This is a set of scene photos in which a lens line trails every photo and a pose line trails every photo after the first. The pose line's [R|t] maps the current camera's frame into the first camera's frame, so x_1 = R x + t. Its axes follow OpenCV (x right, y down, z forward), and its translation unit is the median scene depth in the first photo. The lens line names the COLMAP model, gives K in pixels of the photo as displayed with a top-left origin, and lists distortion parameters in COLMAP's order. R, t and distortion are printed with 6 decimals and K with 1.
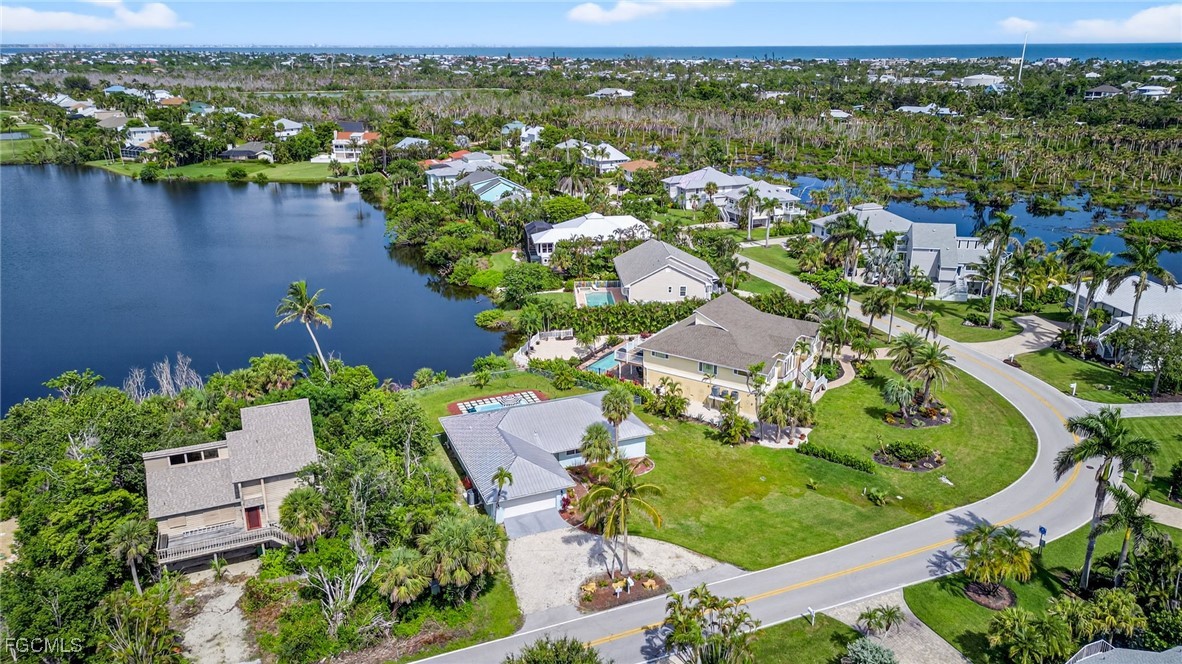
lens RADIAL K [[836.2, 0, 591.0], [0, 836.2, 332.0], [0, 0, 1]] dist [0.071072, -0.078140]
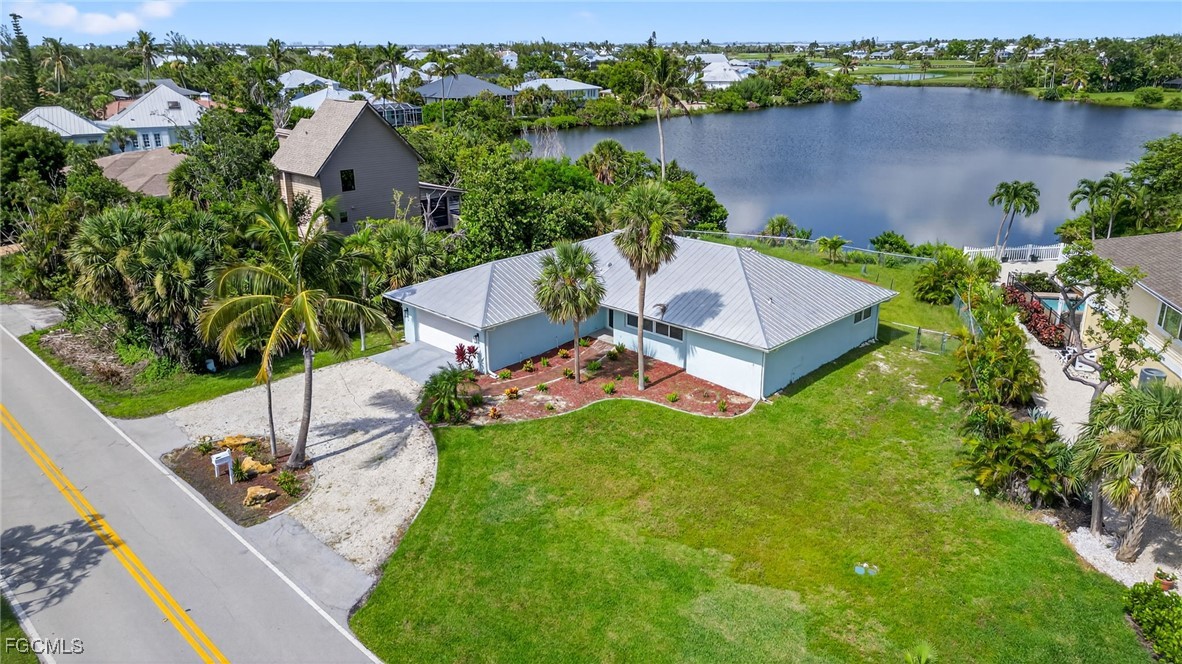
lens RADIAL K [[836.2, 0, 591.0], [0, 836.2, 332.0], [0, 0, 1]] dist [0.071072, -0.078140]
pose [[0.393094, 0.300021, -0.869175, 0.554146], [-0.290640, 0.937349, 0.192108, 0.081255], [0.872356, 0.177101, 0.455664, 1.004666]]
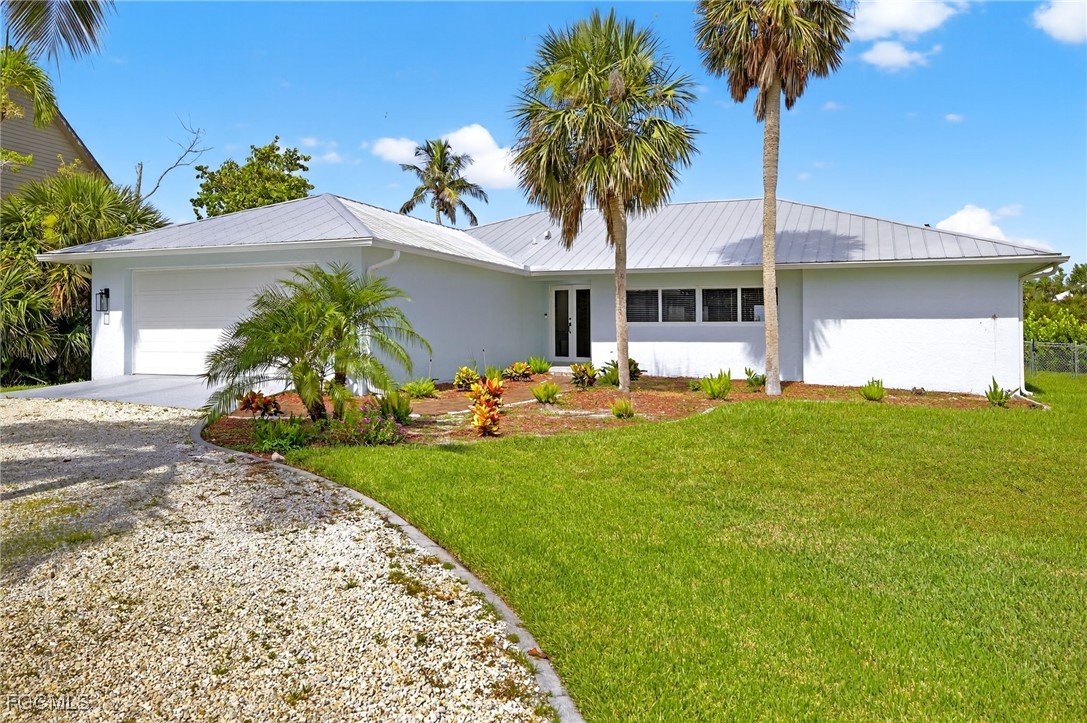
lens RADIAL K [[795.3, 0, 542.2], [0, 795.3, 337.7], [0, 0, 1]] dist [0.002746, 0.002375]
pose [[0.705471, 0.001258, -0.708738, 0.162495], [-0.226626, 0.947898, -0.223898, 0.284989], [0.671529, 0.318572, 0.668999, 1.113169]]
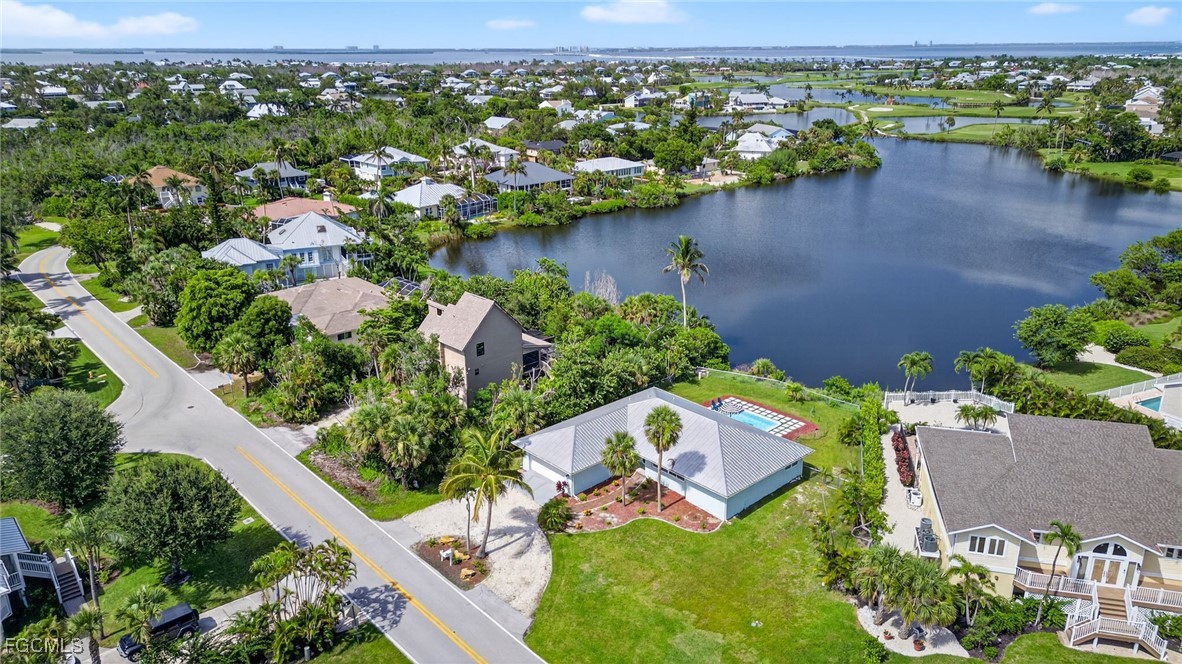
lens RADIAL K [[842.8, 0, 593.6], [0, 842.8, 313.2], [0, 0, 1]] dist [0.067923, -0.075300]
pose [[0.344790, 0.285836, -0.894102, 0.947330], [-0.298800, 0.936384, 0.184127, -0.201315], [0.889853, 0.203672, 0.408264, 0.733630]]
